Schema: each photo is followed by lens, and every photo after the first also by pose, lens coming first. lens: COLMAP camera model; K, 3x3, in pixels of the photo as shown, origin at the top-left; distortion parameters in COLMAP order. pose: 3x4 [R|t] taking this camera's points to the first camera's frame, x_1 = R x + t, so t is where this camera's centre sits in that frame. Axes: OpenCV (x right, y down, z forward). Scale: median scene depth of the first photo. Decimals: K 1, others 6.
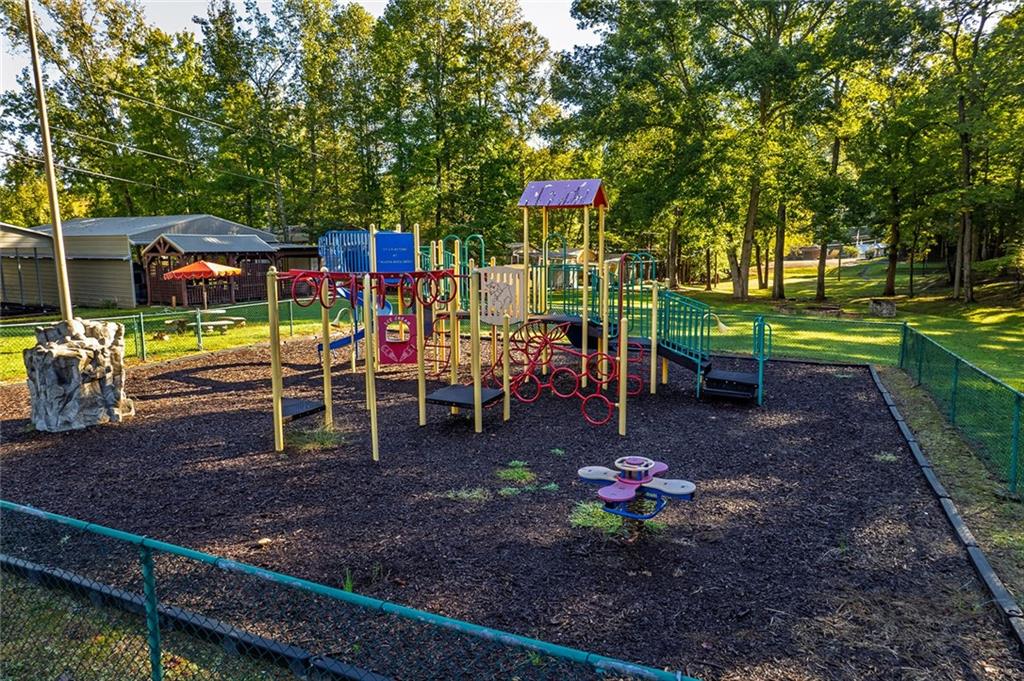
lens RADIAL K [[649.5, 0, 512.0], [0, 649.5, 340.5], [0, 0, 1]] dist [-0.060813, 0.049116]
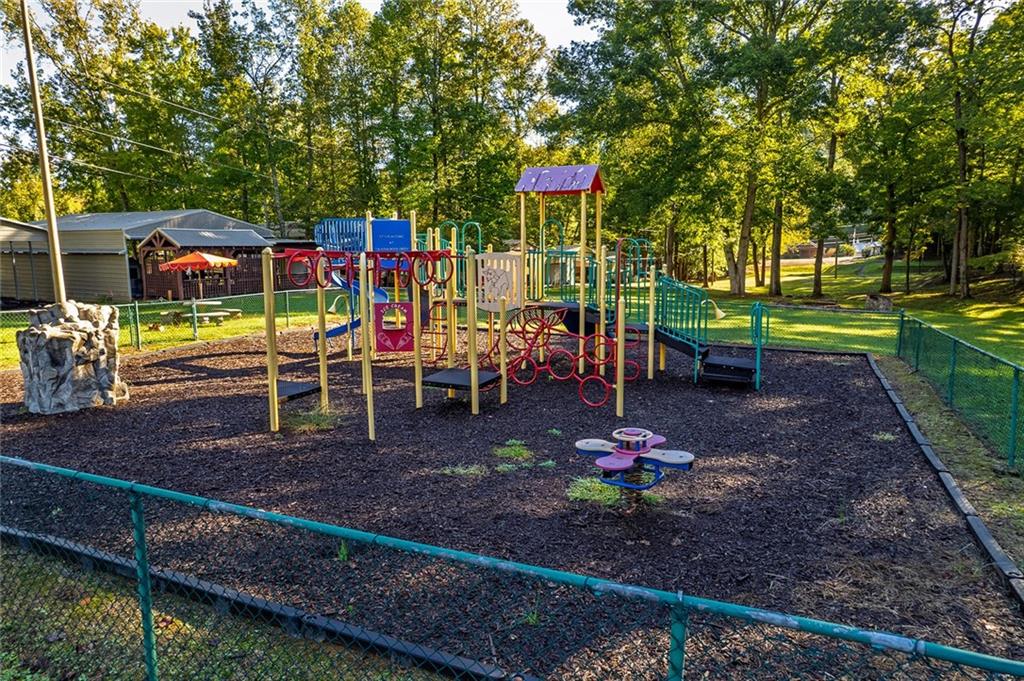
lens RADIAL K [[649.5, 0, 512.0], [0, 649.5, 340.5], [0, 0, 1]] dist [-0.060813, 0.049116]
pose [[0.999990, -0.000837, 0.004382, 0.000078], [0.000833, 0.999999, 0.000949, 0.006014], [-0.004382, -0.000946, 0.999990, 0.001090]]
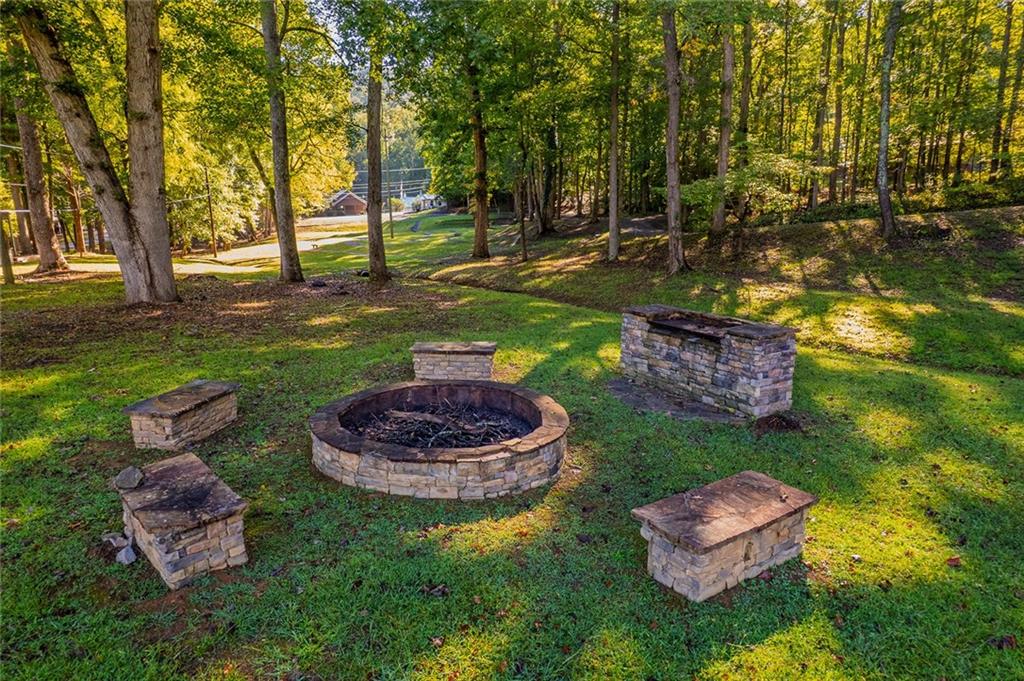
lens RADIAL K [[649.5, 0, 512.0], [0, 649.5, 340.5], [0, 0, 1]] dist [-0.060813, 0.049116]
pose [[0.783245, -0.130145, 0.607938, 0.462552], [0.095875, 0.991432, 0.088720, -0.091225], [-0.614276, -0.011203, 0.789012, 1.011985]]
